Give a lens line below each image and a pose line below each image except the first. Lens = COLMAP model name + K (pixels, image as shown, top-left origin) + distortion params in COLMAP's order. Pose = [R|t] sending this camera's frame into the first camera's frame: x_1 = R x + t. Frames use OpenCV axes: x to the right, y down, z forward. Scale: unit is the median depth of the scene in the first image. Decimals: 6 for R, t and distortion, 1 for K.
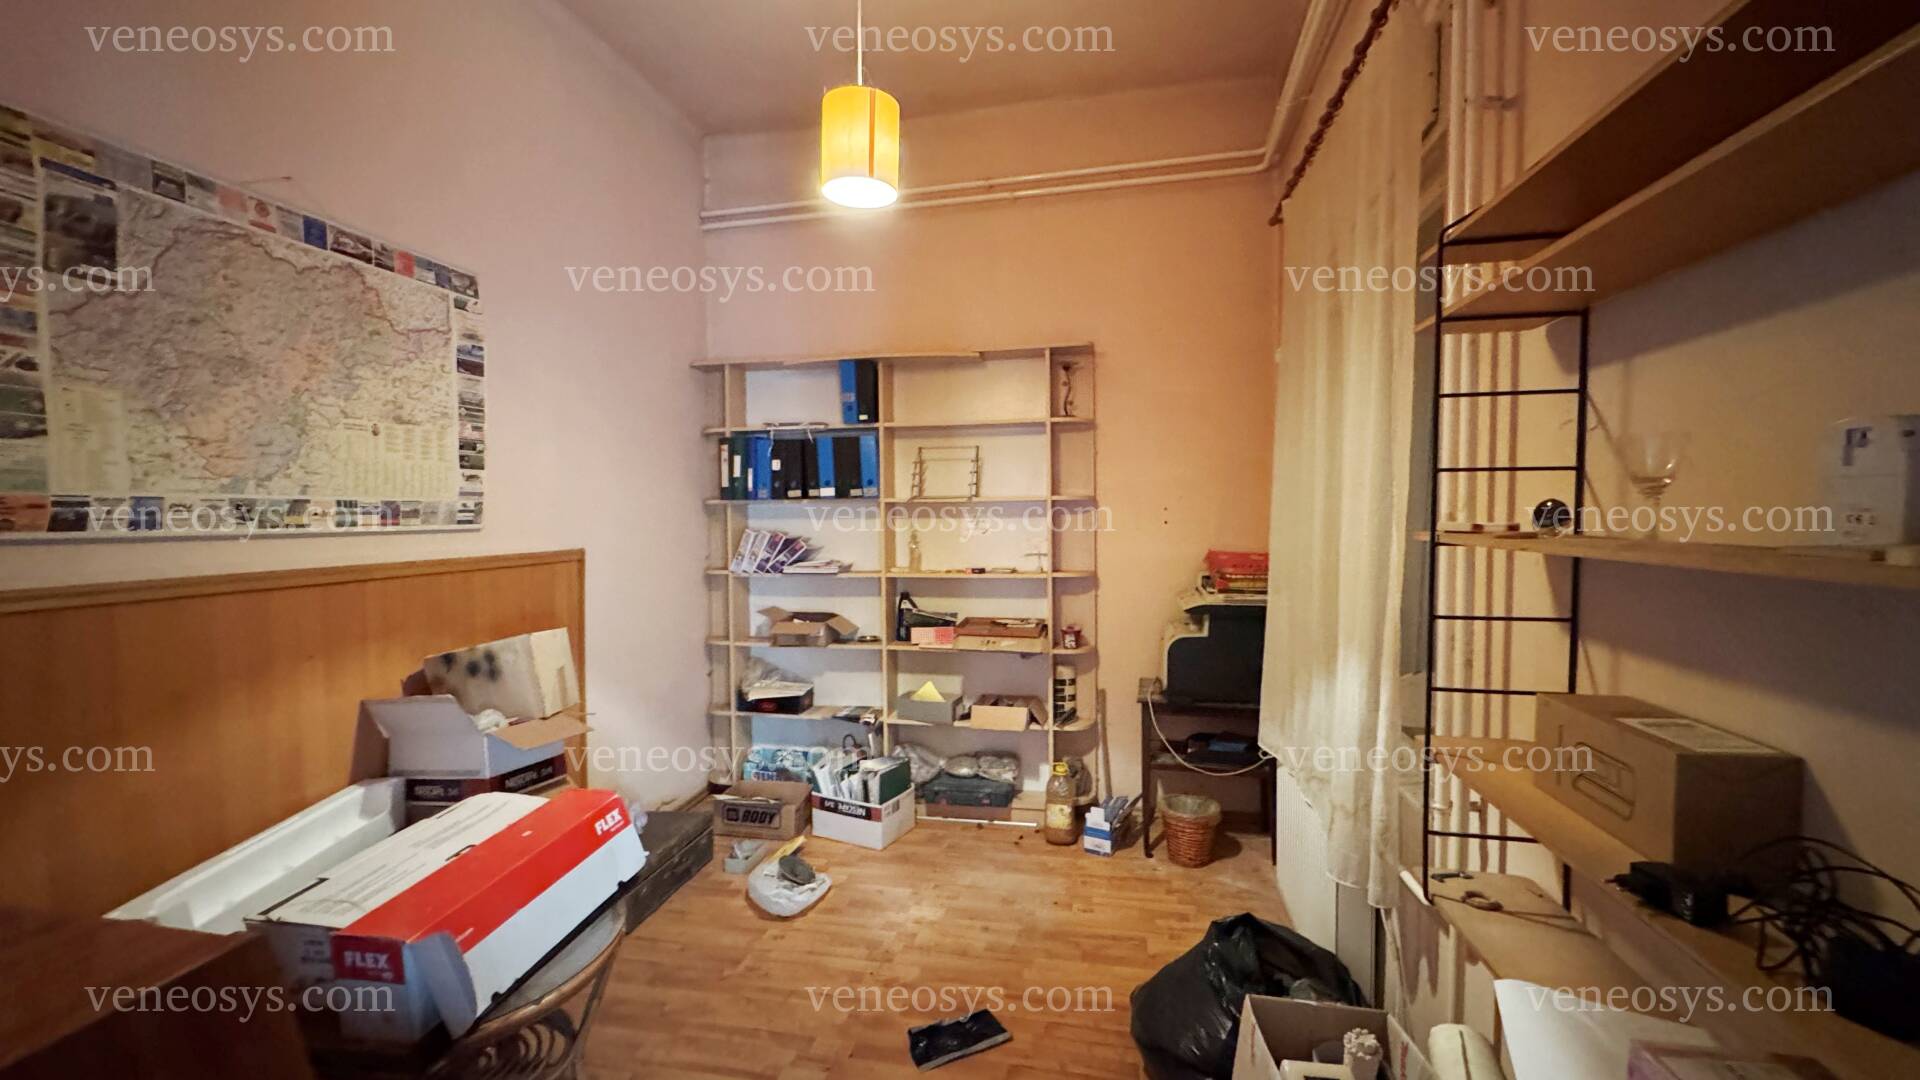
lens RADIAL K [[766.2, 0, 966.1], [0, 766.2, 539.1], [0, 0, 1]] dist [-0.003905, 0.000096]
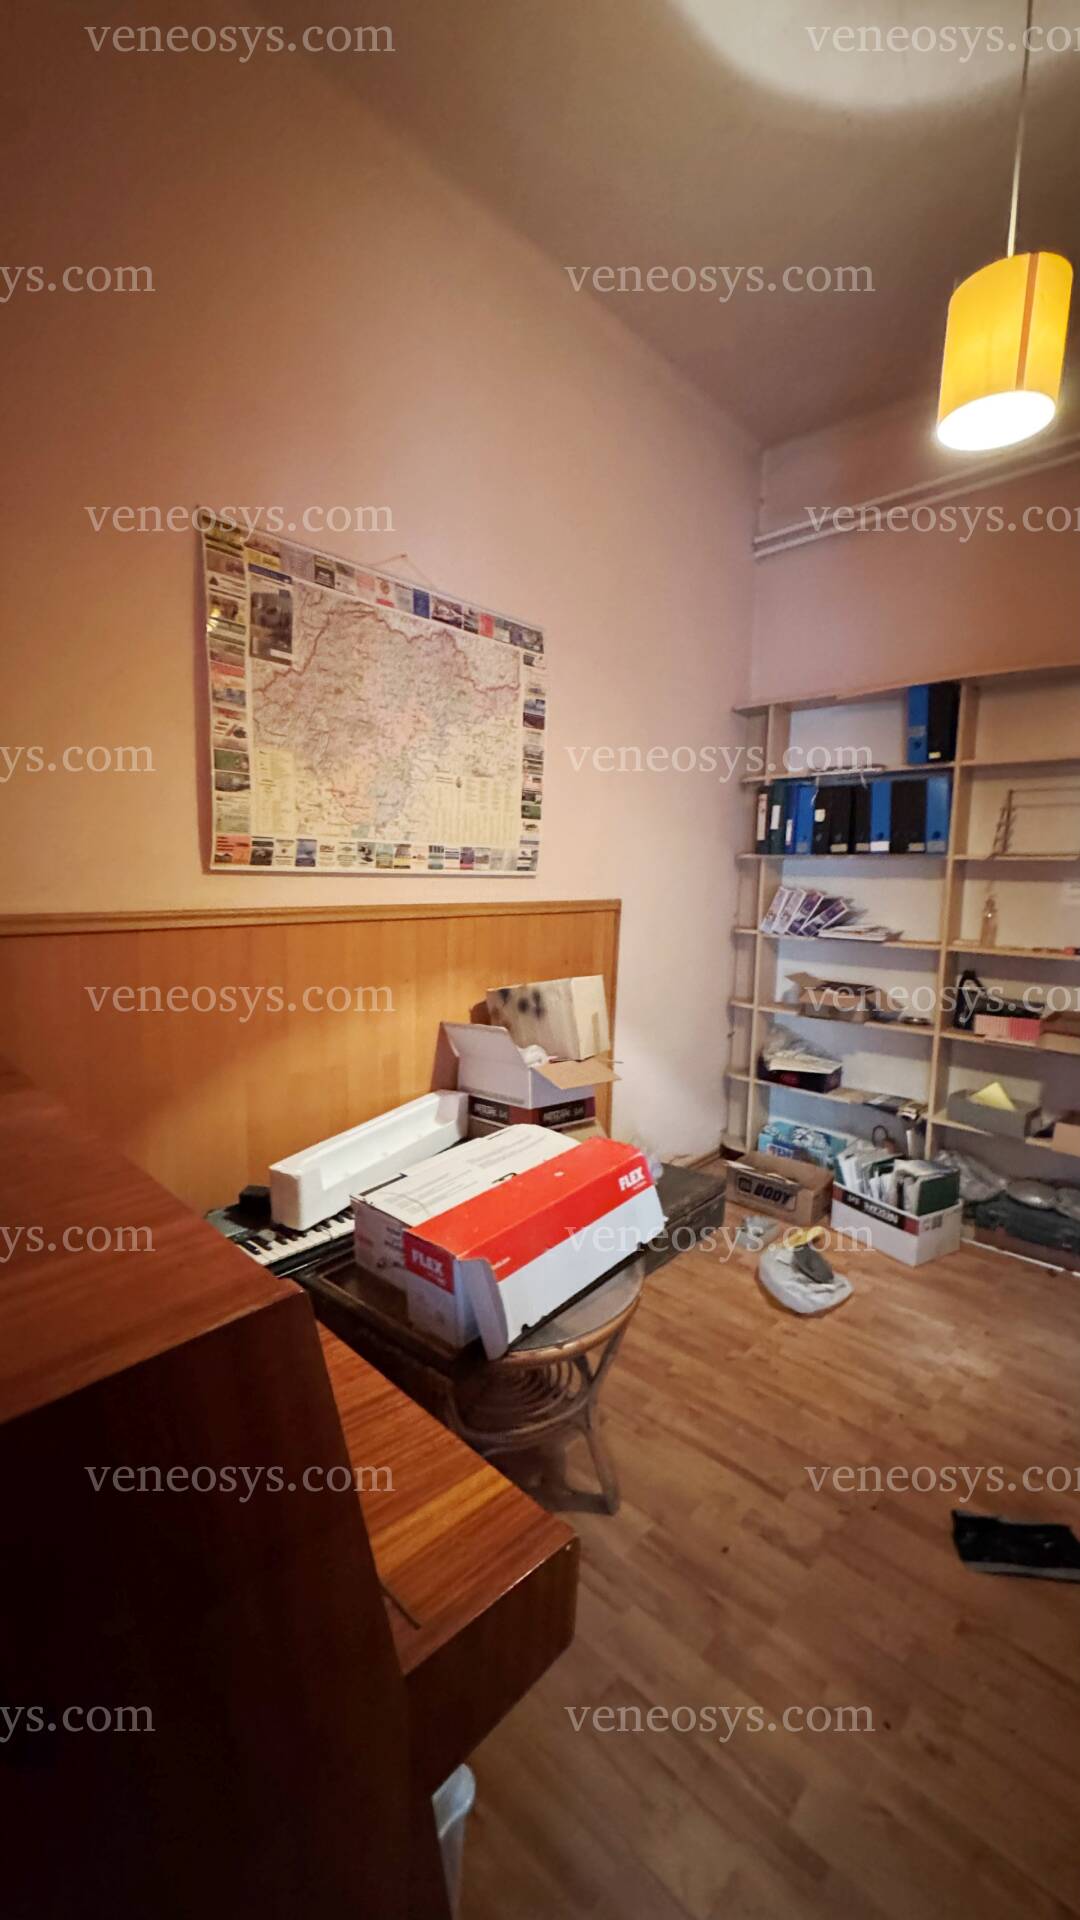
lens RADIAL K [[766.2, 0, 539.6], [0, 766.2, 960.2], [0, 0, 1]] dist [-0.003905, 0.000096]
pose [[0.844609, 0.085596, -0.528496, -0.056957], [-0.044350, 0.994930, 0.090263, 0.007487], [0.533543, -0.052798, 0.844123, 0.098351]]
